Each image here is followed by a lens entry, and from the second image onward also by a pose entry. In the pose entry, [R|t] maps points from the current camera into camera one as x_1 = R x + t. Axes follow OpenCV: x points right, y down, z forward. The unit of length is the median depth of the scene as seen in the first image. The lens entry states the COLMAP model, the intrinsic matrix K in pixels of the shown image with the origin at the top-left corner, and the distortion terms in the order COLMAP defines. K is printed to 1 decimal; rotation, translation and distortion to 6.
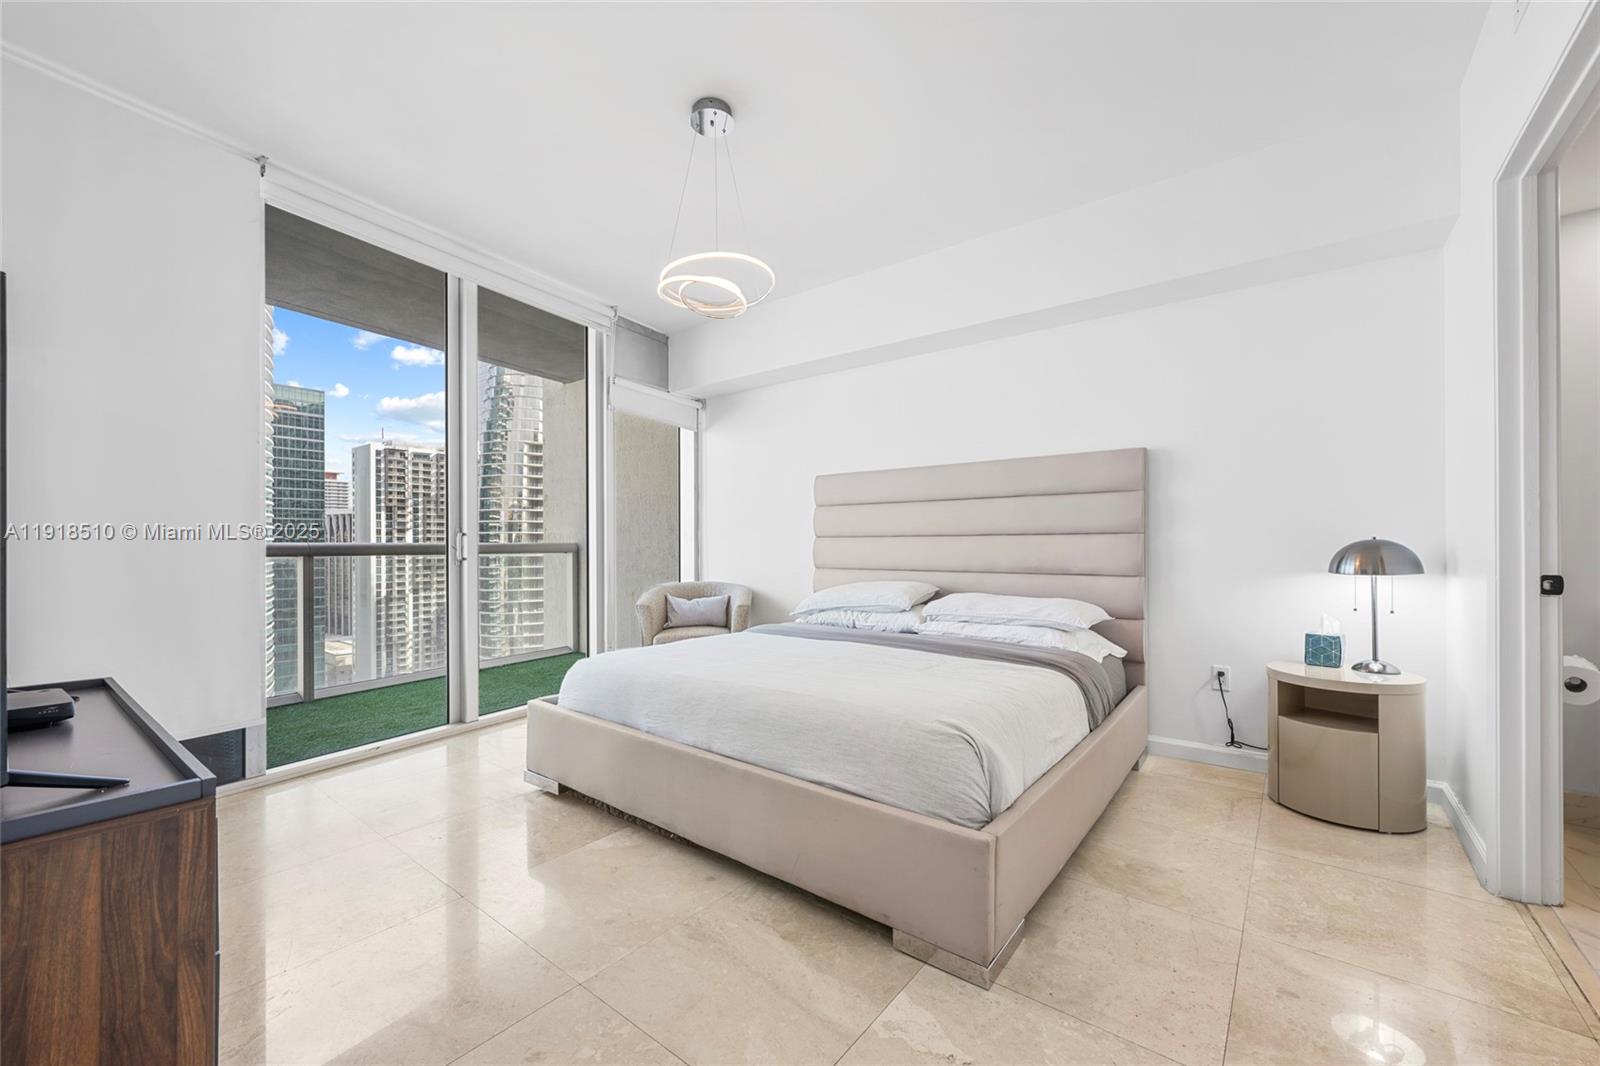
lens RADIAL K [[634.7, 0, 800.0], [0, 634.7, 543.0], [0, 0, 1]] dist [-0.000131, -0.000058]
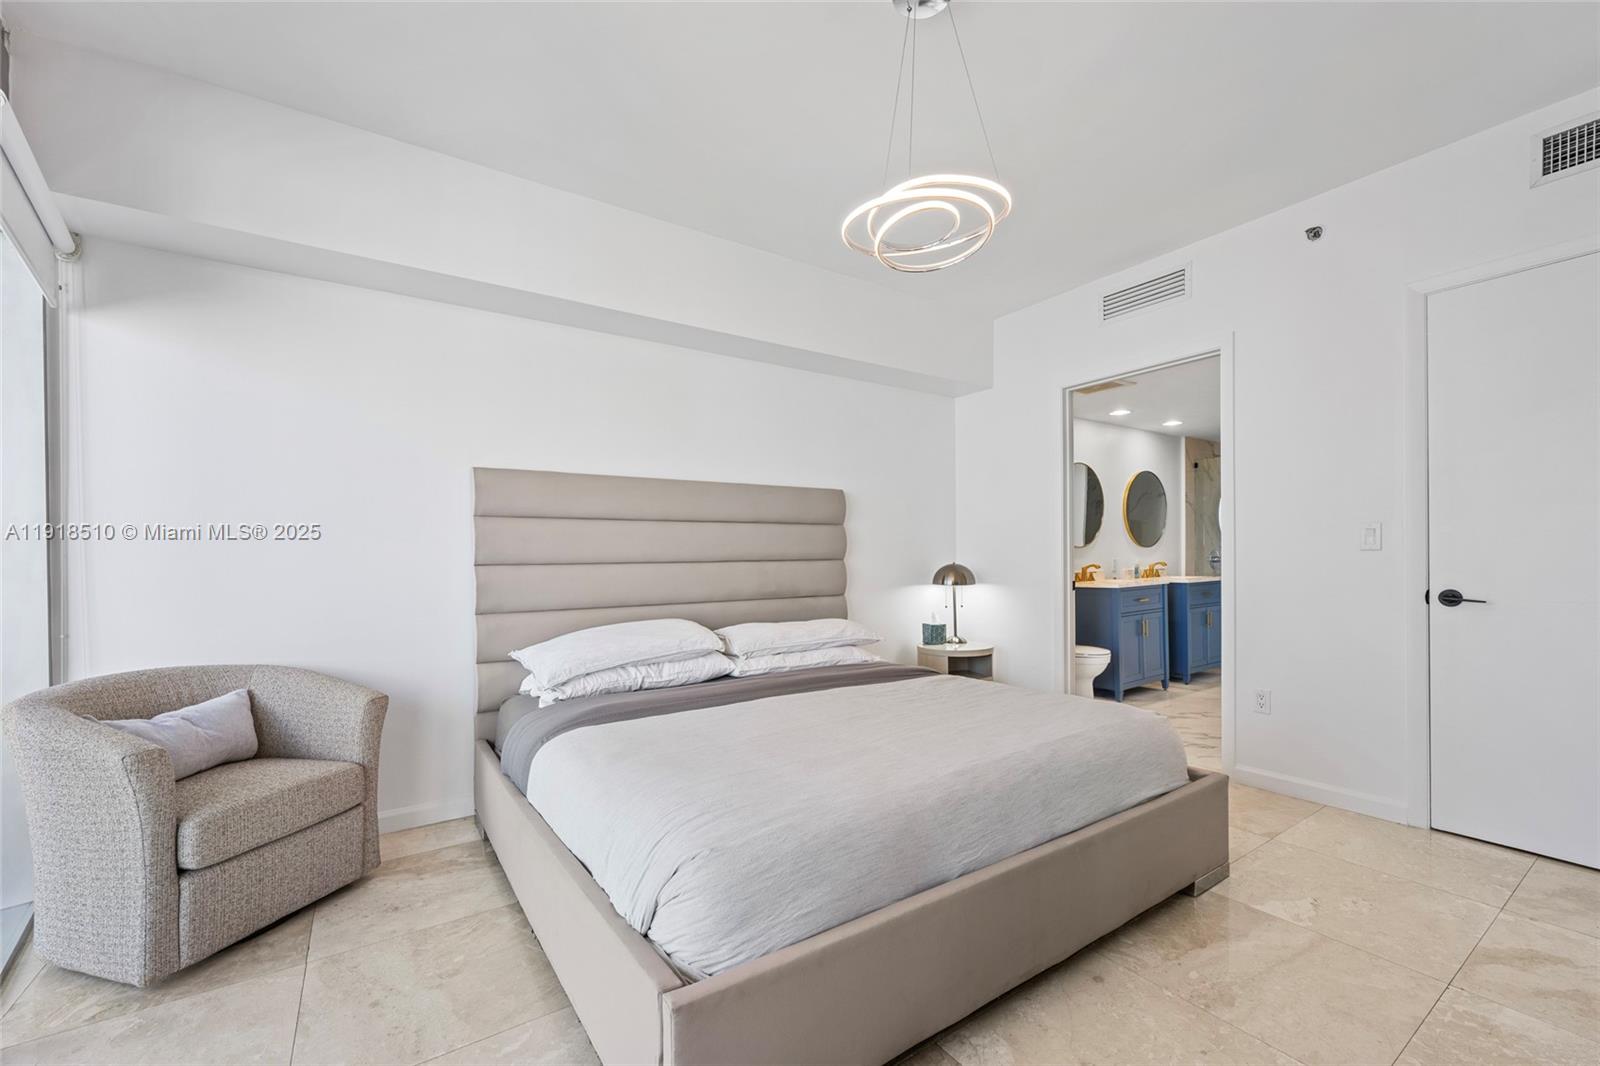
lens RADIAL K [[643.5, 0, 800.9], [0, 643.5, 559.7], [0, 0, 1]] dist [-0.000969, -0.000085]
pose [[0.307150, -0.005023, 0.951648, -0.679397], [0.007325, 0.999969, 0.002914, -0.020254], [-0.951633, 0.006076, 0.307178, 0.704931]]
